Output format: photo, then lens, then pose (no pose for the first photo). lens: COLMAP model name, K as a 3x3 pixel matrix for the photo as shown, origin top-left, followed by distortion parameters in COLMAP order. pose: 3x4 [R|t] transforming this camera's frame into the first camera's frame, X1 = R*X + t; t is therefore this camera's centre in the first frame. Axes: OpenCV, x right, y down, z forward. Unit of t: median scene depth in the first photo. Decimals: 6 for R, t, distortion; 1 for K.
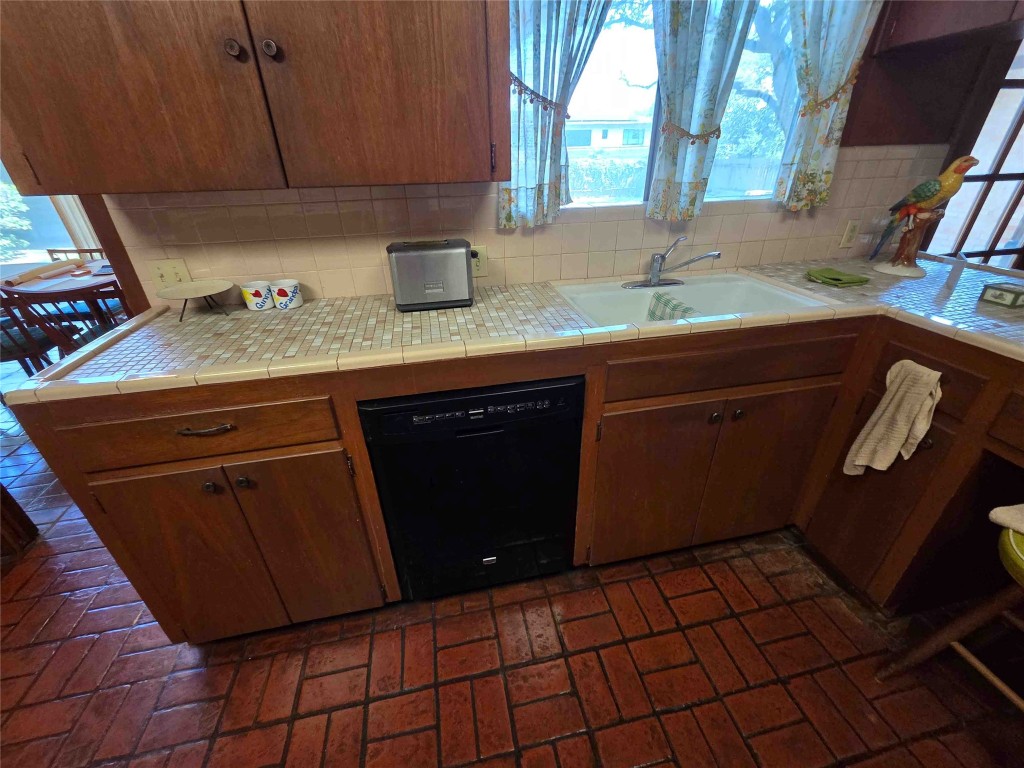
lens RADIAL K [[421.8, 0, 509.5], [0, 421.8, 381.2], [0, 0, 1]] dist [0.000454, 0.000287]
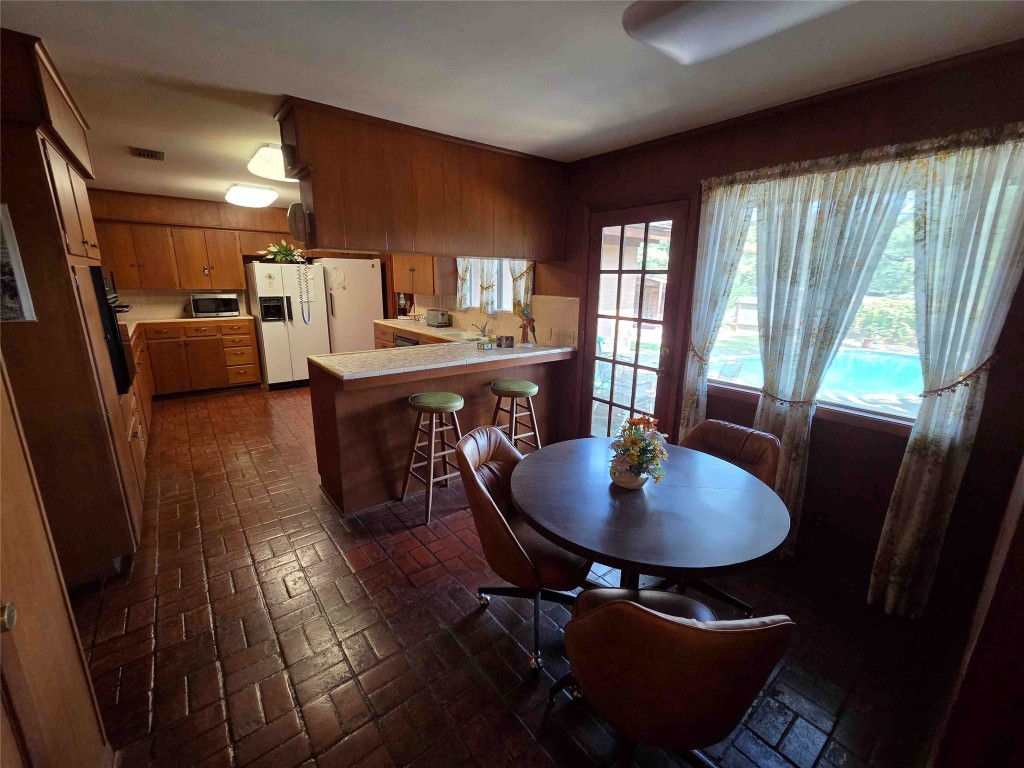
lens RADIAL K [[421.8, 0, 506.3], [0, 421.8, 383.7], [0, 0, 1]] dist [0.000454, 0.000287]
pose [[0.437778, 0.245675, -0.864867, 3.578710], [-0.451660, 0.891848, 0.024719, -0.110819], [0.777402, 0.379804, 0.501393, -0.169711]]
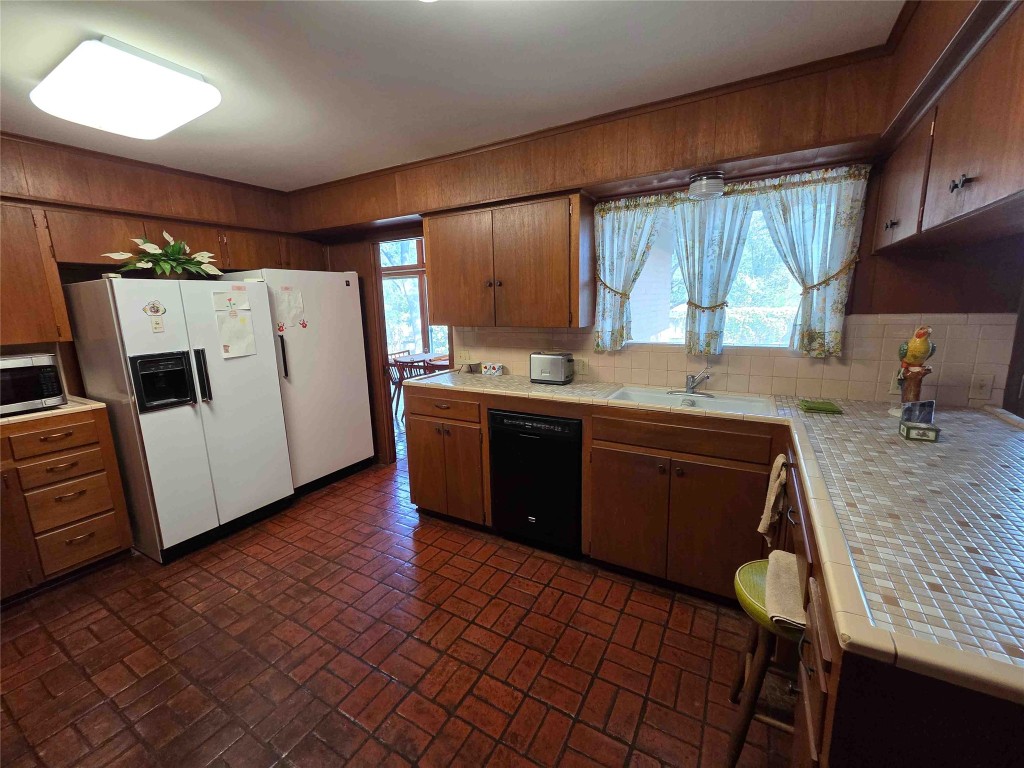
lens RADIAL K [[421.8, 0, 507.3], [0, 421.8, 378.8], [0, 0, 1]] dist [0.000454, 0.000287]
pose [[0.744447, 0.123831, -0.656098, 1.062035], [-0.311405, 0.933624, -0.177127, 0.234301], [0.590615, 0.336174, 0.733595, -0.631348]]
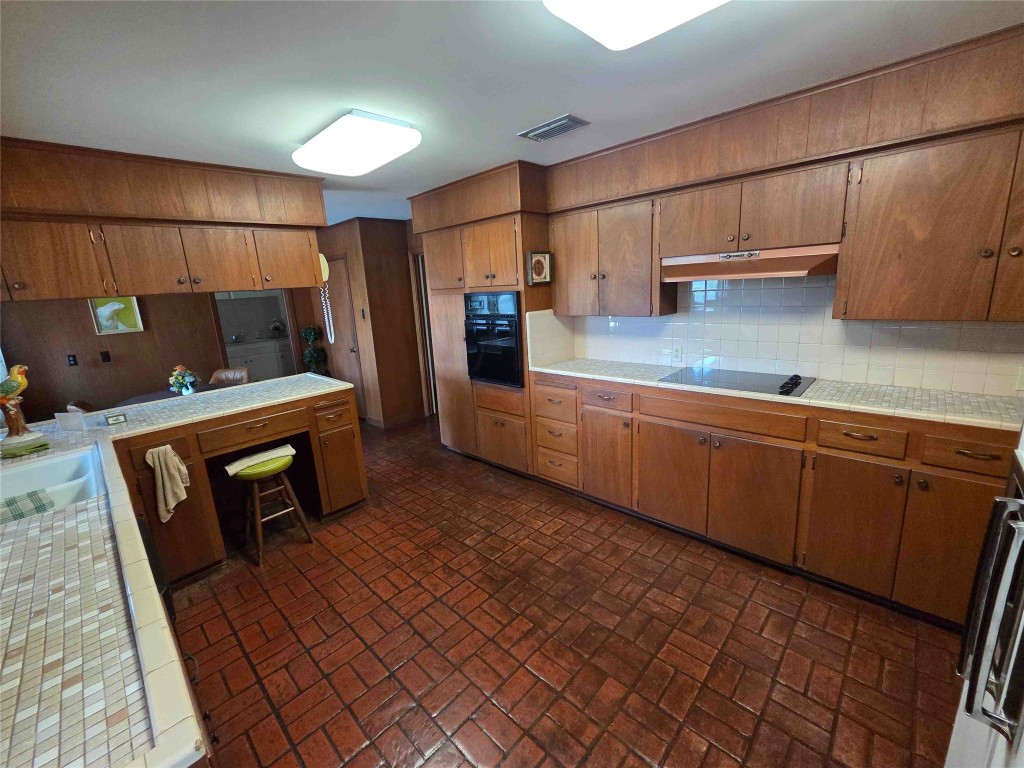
lens RADIAL K [[421.8, 0, 505.8], [0, 421.8, 379.1], [0, 0, 1]] dist [0.000454, 0.000287]
pose [[-0.559513, -0.123020, 0.819641, -1.362157], [0.457150, 0.779086, 0.428998, -0.350365], [-0.691346, 0.614729, -0.379670, 0.371315]]
